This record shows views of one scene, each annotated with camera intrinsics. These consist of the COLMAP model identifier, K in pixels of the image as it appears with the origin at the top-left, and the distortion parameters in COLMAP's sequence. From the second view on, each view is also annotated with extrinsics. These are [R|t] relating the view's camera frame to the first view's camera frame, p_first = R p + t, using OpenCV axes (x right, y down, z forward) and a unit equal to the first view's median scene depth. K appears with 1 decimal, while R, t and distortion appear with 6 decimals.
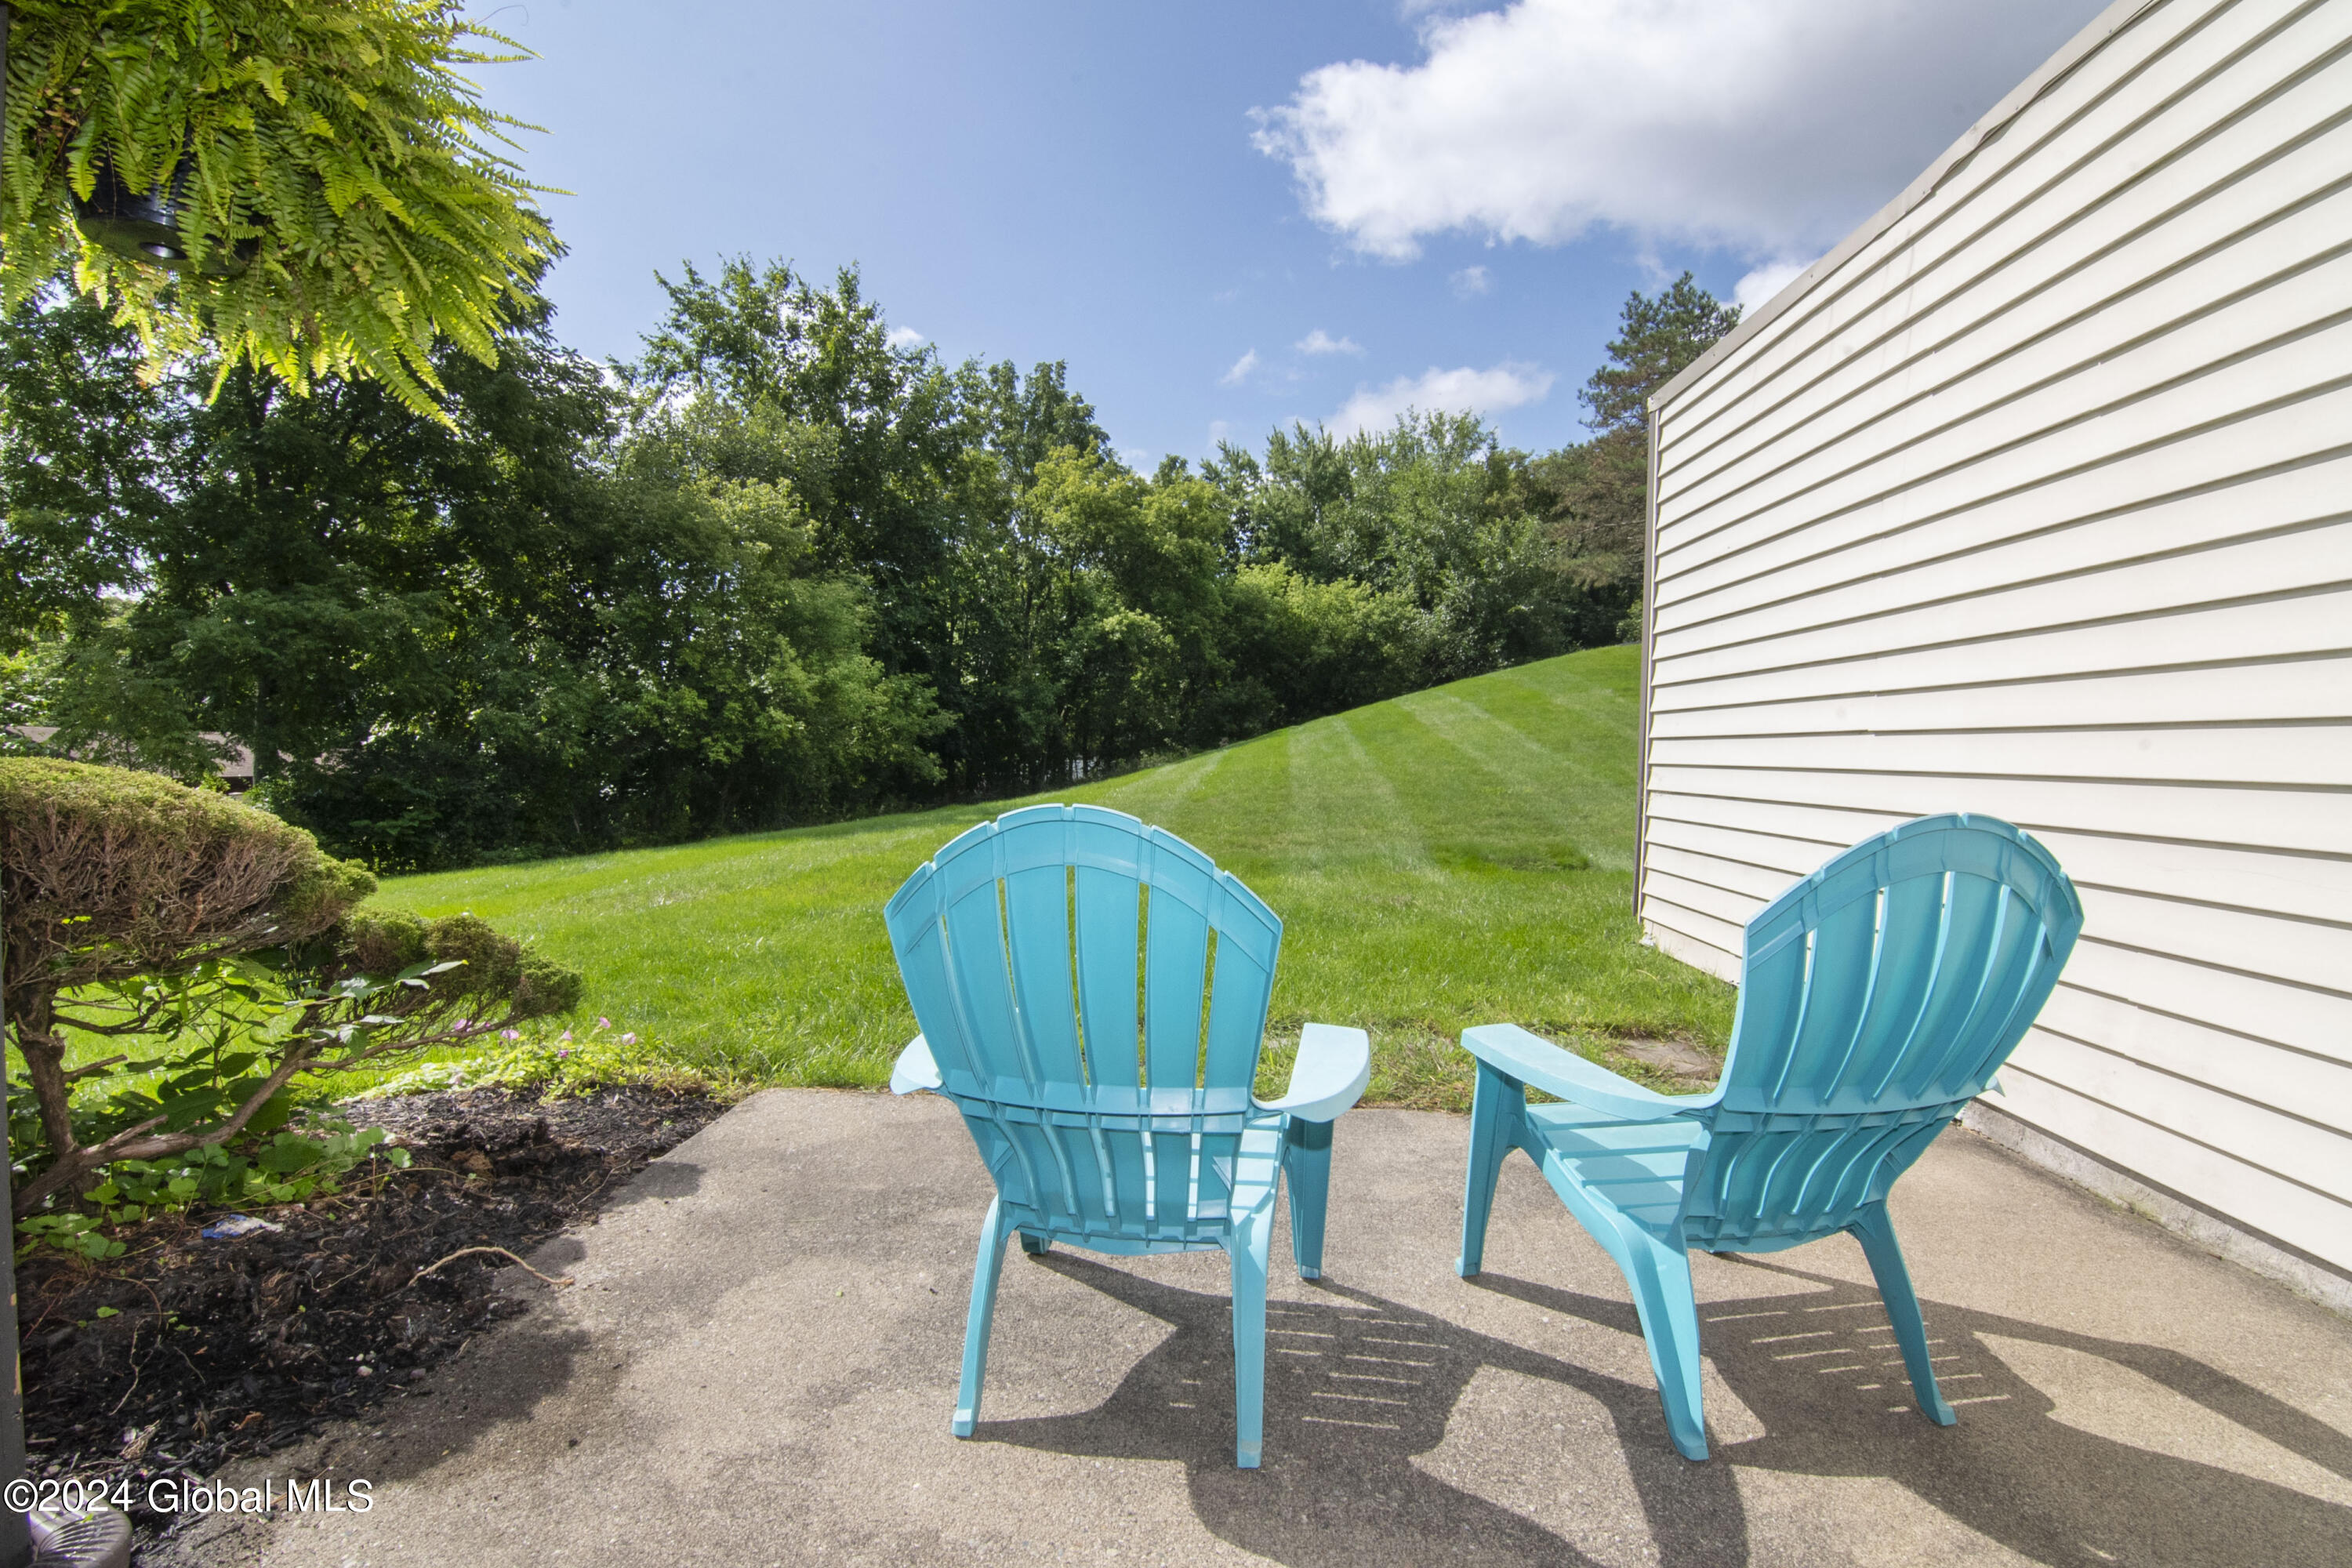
lens RADIAL K [[1133.8, 0, 1178.4], [0, 1133.8, 787.2], [0, 0, 1]] dist [-0.001823, -0.012867]
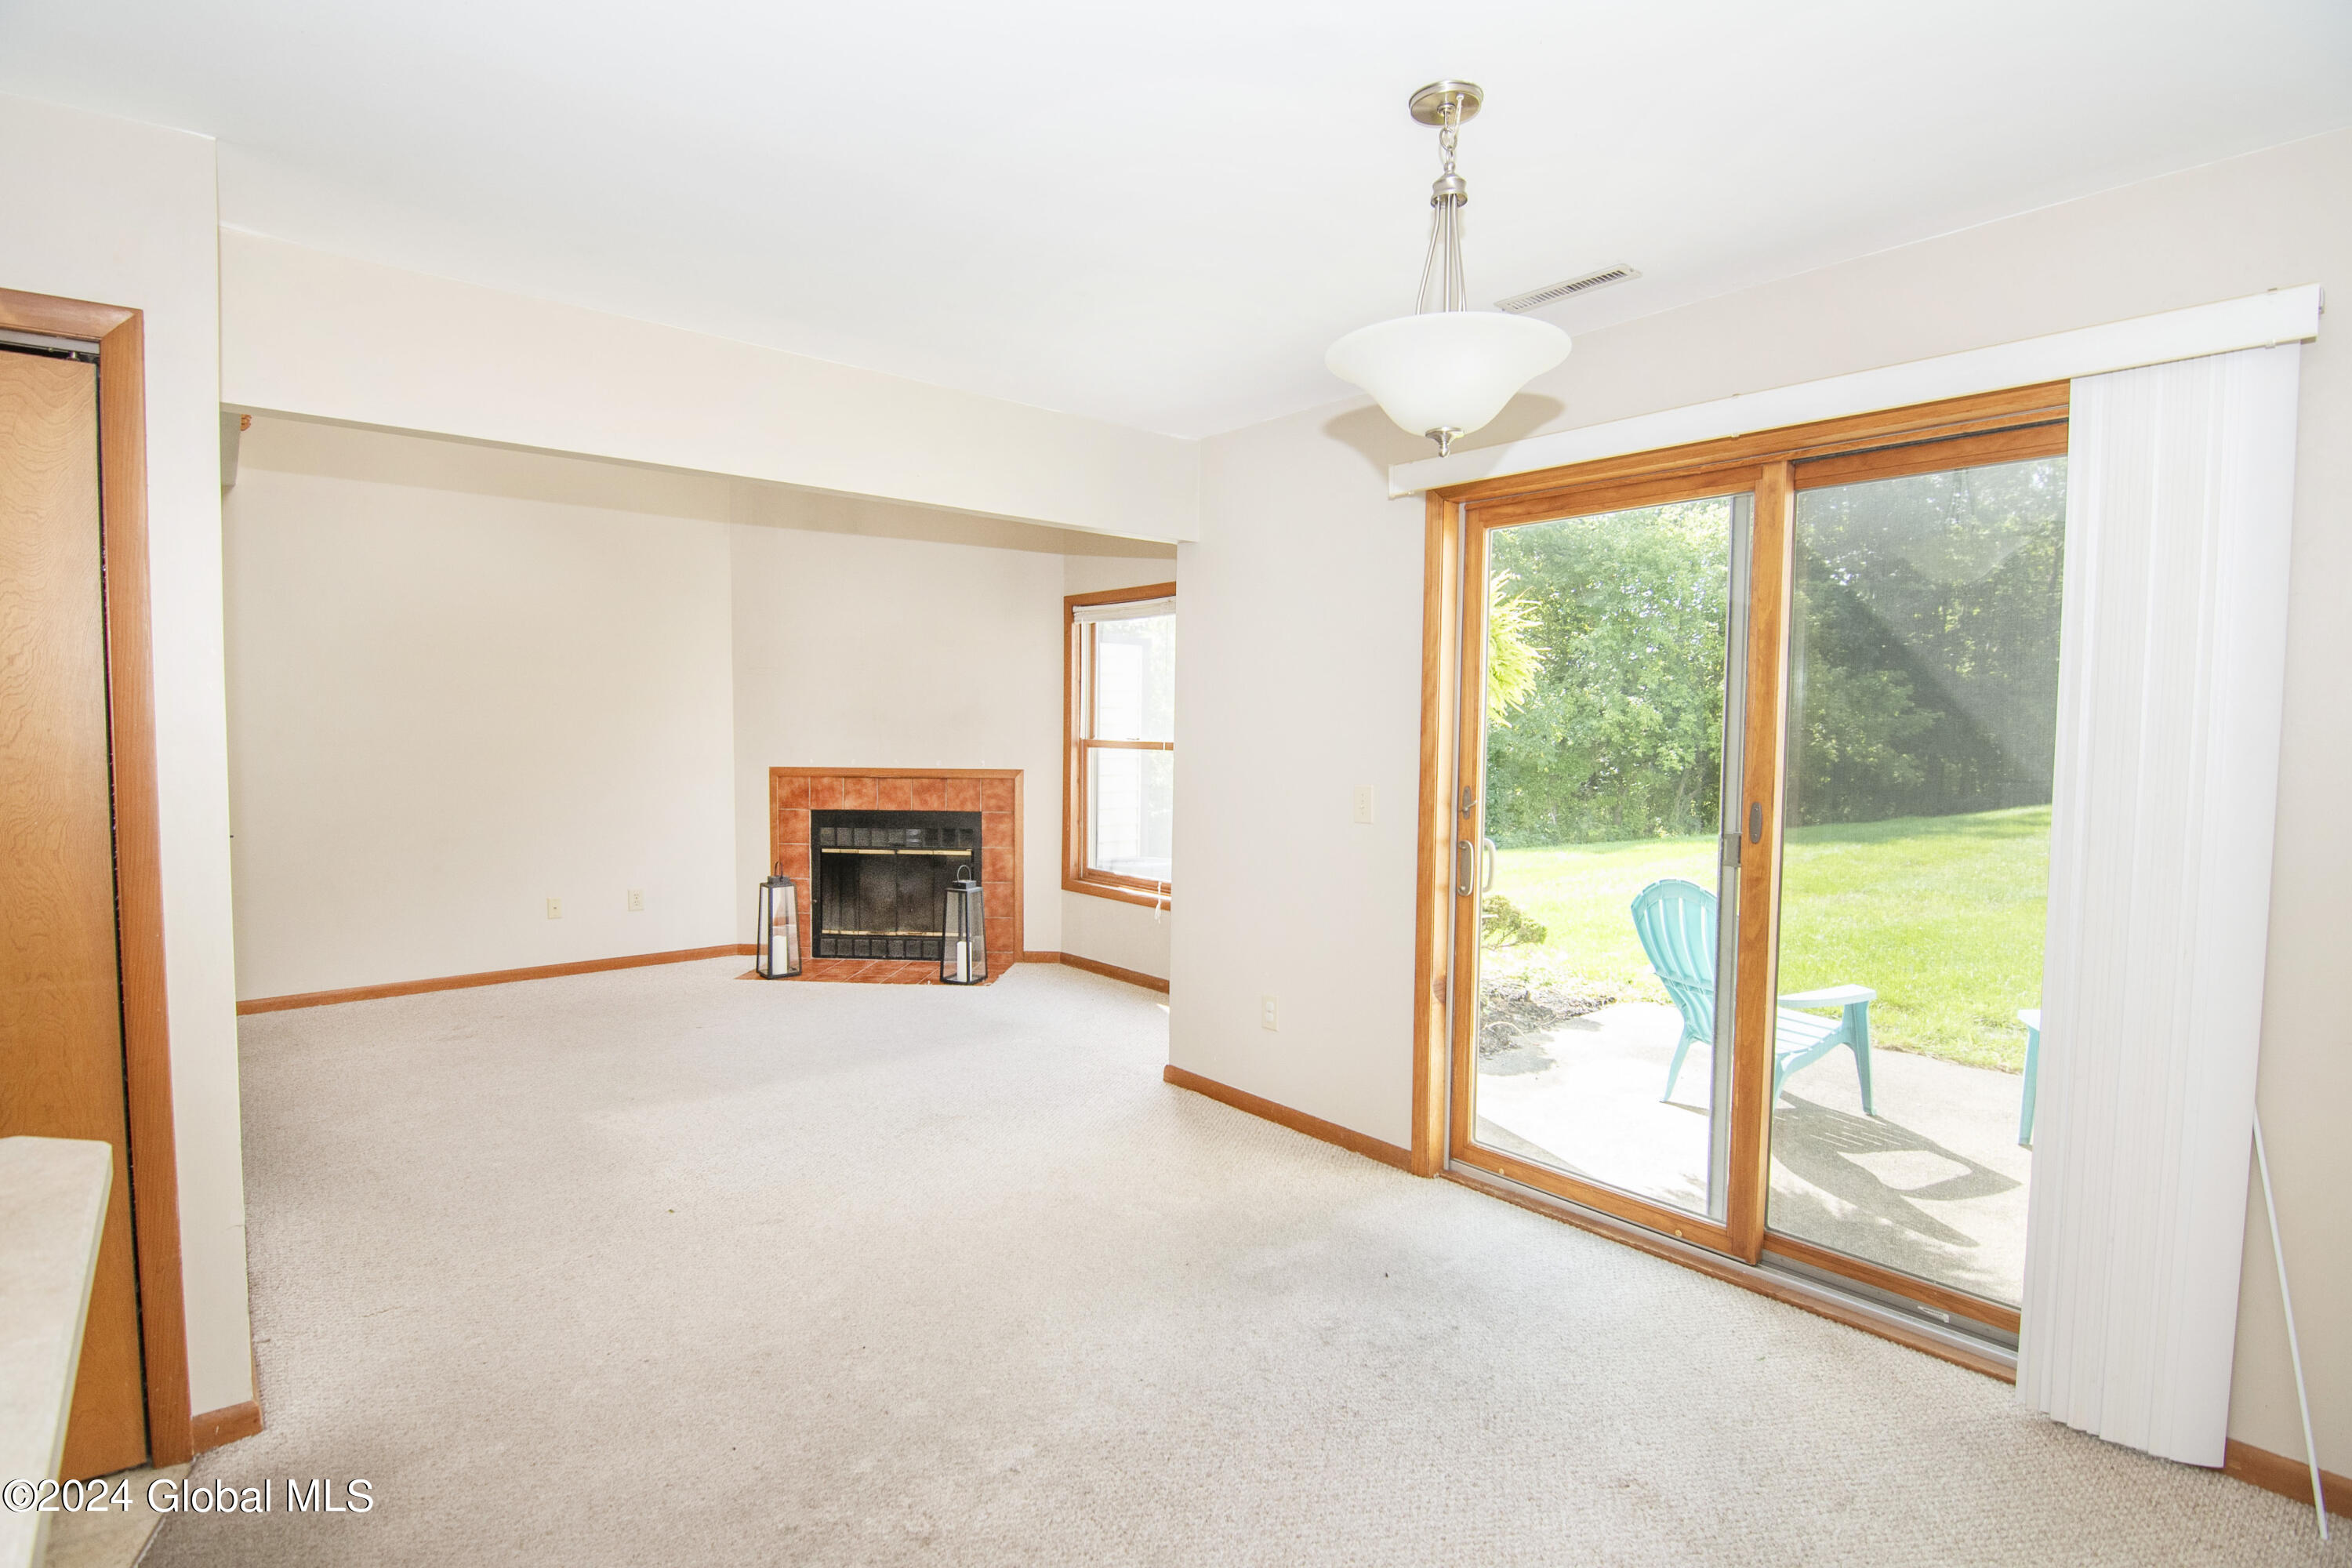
lens RADIAL K [[1160.8, 0, 1181.1], [0, 1160.8, 789.4], [0, 0, 1]] dist [-0.002992, -0.014065]
pose [[0.695248, 0.027857, -0.718230, 0.080487], [-0.016791, 0.999605, 0.022517, -0.018875], [0.718574, -0.003595, 0.695441, -0.146731]]
